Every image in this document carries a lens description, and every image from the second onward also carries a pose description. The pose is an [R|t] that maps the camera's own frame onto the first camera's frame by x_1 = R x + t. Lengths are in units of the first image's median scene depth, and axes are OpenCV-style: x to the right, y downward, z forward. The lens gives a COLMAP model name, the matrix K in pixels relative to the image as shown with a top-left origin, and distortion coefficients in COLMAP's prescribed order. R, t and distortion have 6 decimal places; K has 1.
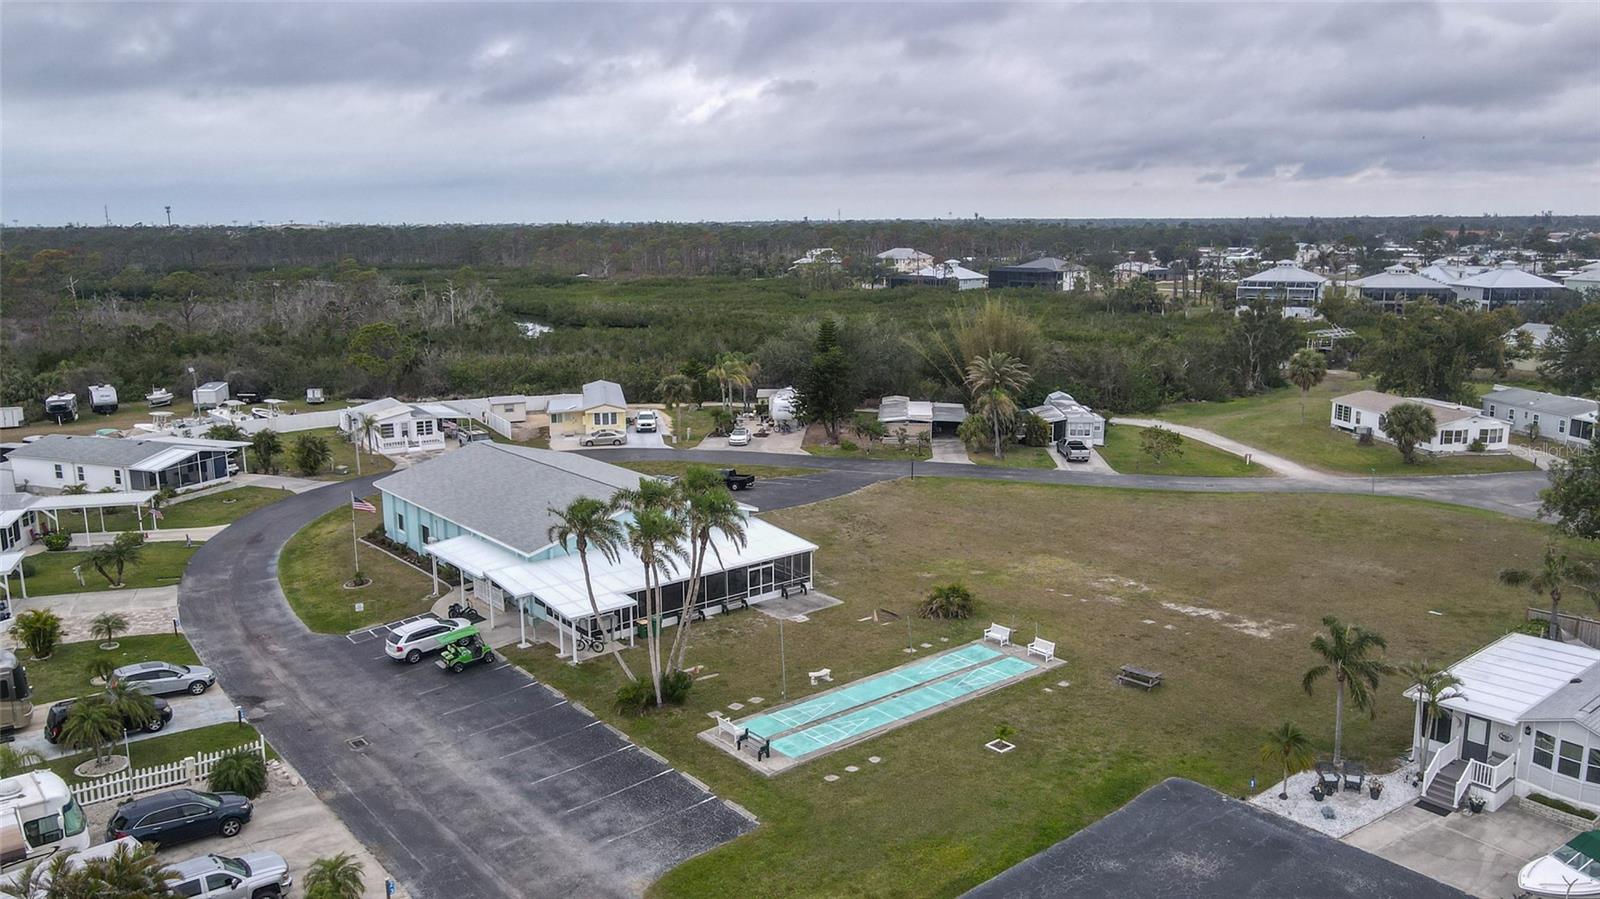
lens RADIAL K [[1168.2, 0, 788.5], [0, 1168.2, 449.6], [0, 0, 1]] dist [0.008390, 0.007171]
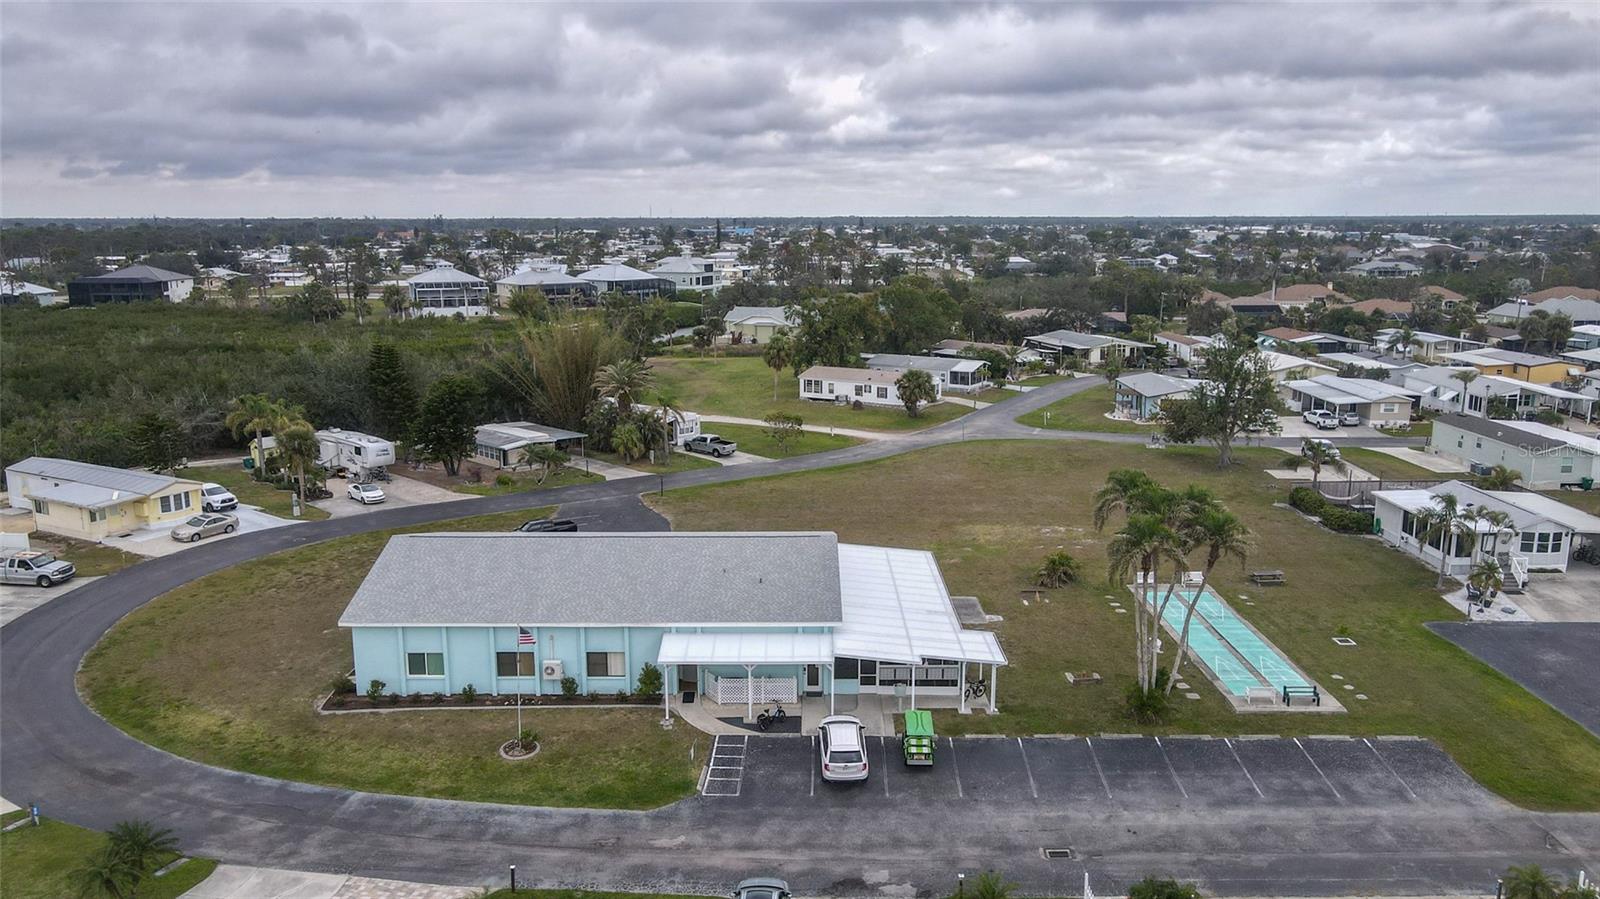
lens RADIAL K [[1168.2, 0, 788.5], [0, 1168.2, 449.6], [0, 0, 1]] dist [0.008390, 0.007171]
pose [[0.643183, -0.146644, 0.751539, -0.947171], [0.147626, 0.986824, 0.066213, -0.105682], [-0.751347, 0.068360, 0.656357, 0.502331]]
